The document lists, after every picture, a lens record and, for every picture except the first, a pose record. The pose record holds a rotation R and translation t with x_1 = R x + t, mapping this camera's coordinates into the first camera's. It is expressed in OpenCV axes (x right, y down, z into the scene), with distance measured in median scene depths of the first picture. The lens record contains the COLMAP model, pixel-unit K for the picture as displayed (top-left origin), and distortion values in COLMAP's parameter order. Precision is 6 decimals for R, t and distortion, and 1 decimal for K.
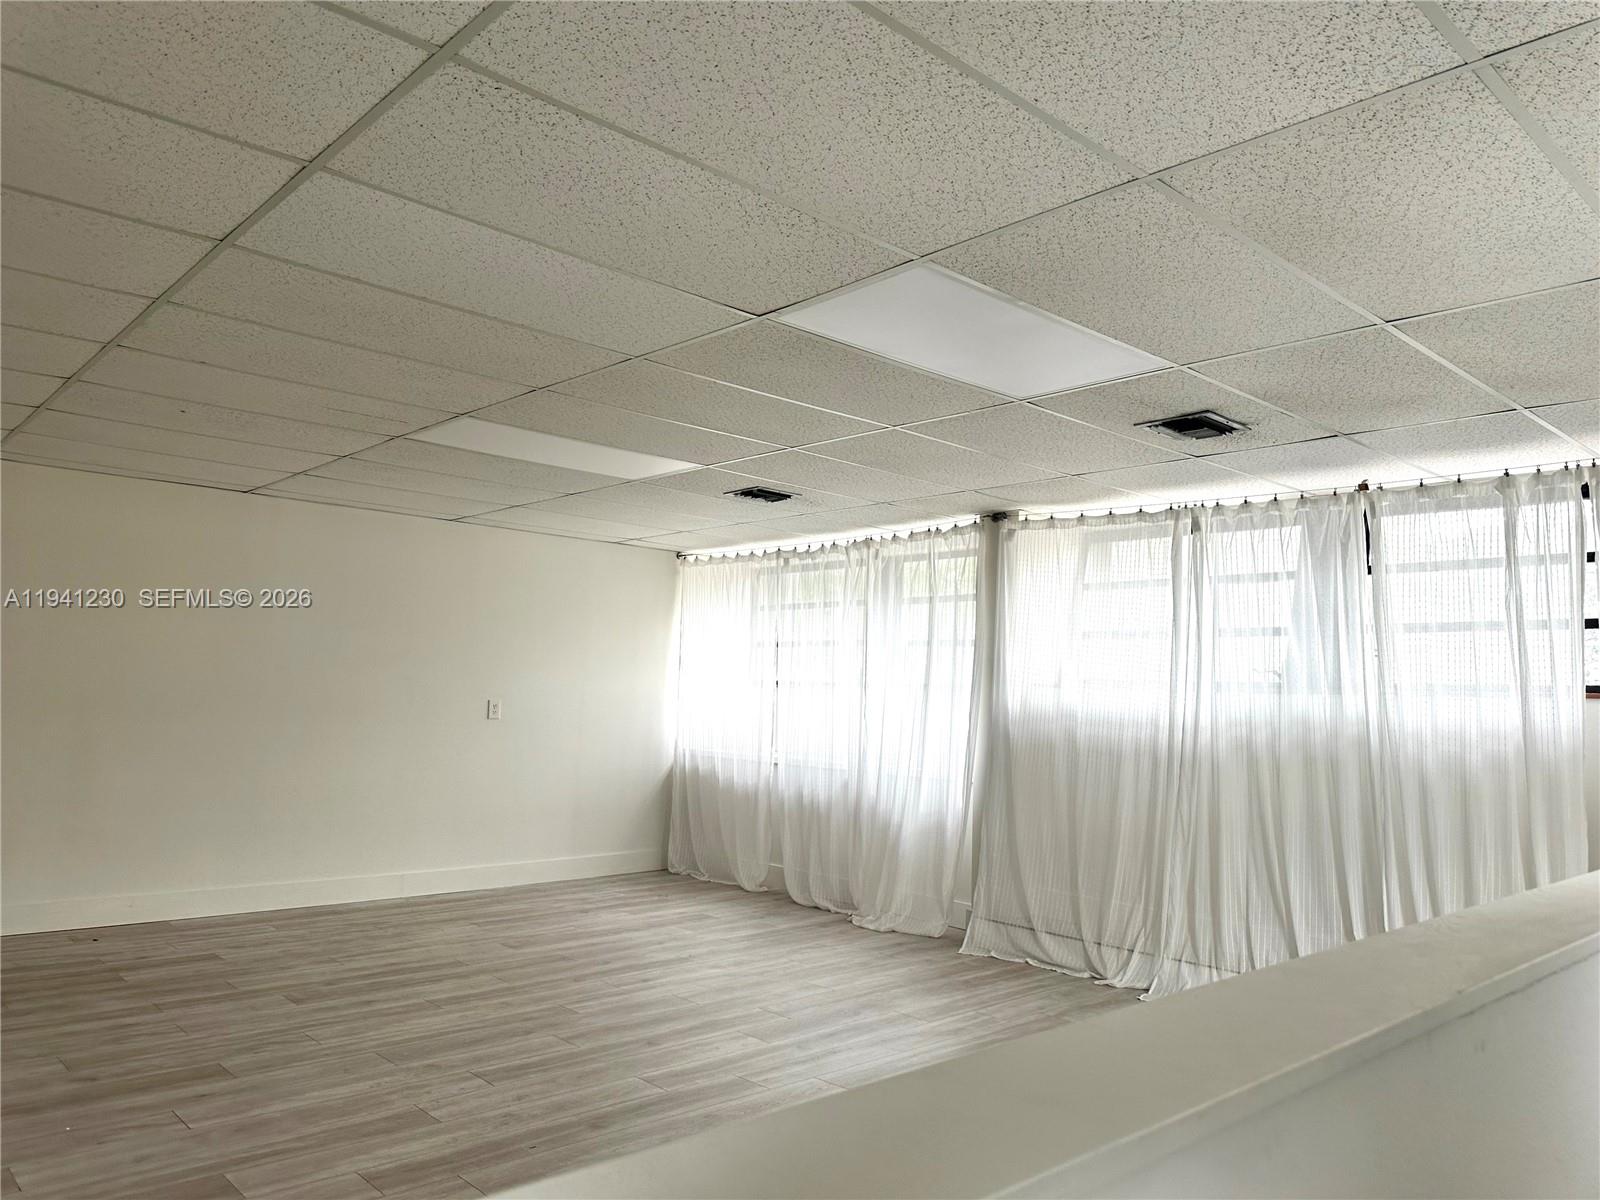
lens RADIAL K [[1118.8, 0, 801.0], [0, 1118.8, 554.4], [0, 0, 1]] dist [0.053656, -0.059142]
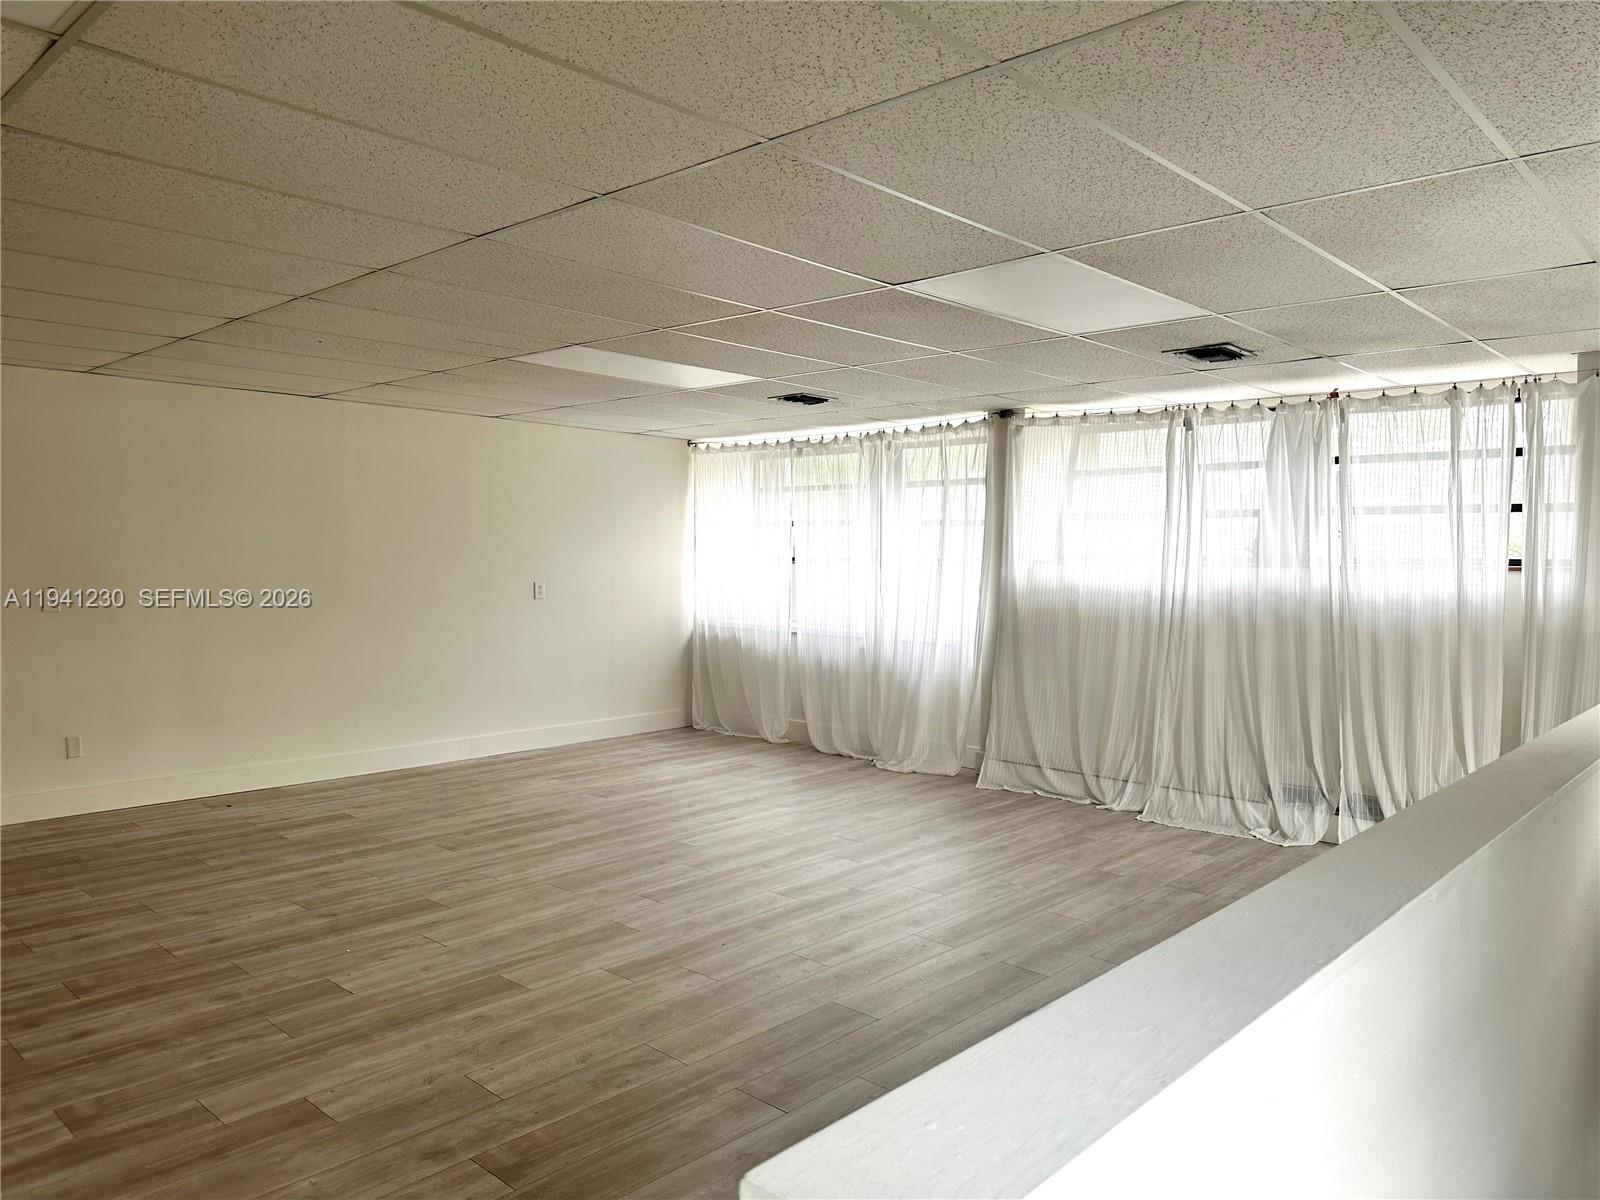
lens RADIAL K [[1118.8, 0, 801.0], [0, 1118.8, 554.4], [0, 0, 1]] dist [0.053656, -0.059142]
pose [[0.996706, -0.022236, 0.077986, -0.137409], [0.012013, 0.991549, 0.129177, -0.047663], [-0.080199, -0.127814, 0.988550, -0.128913]]
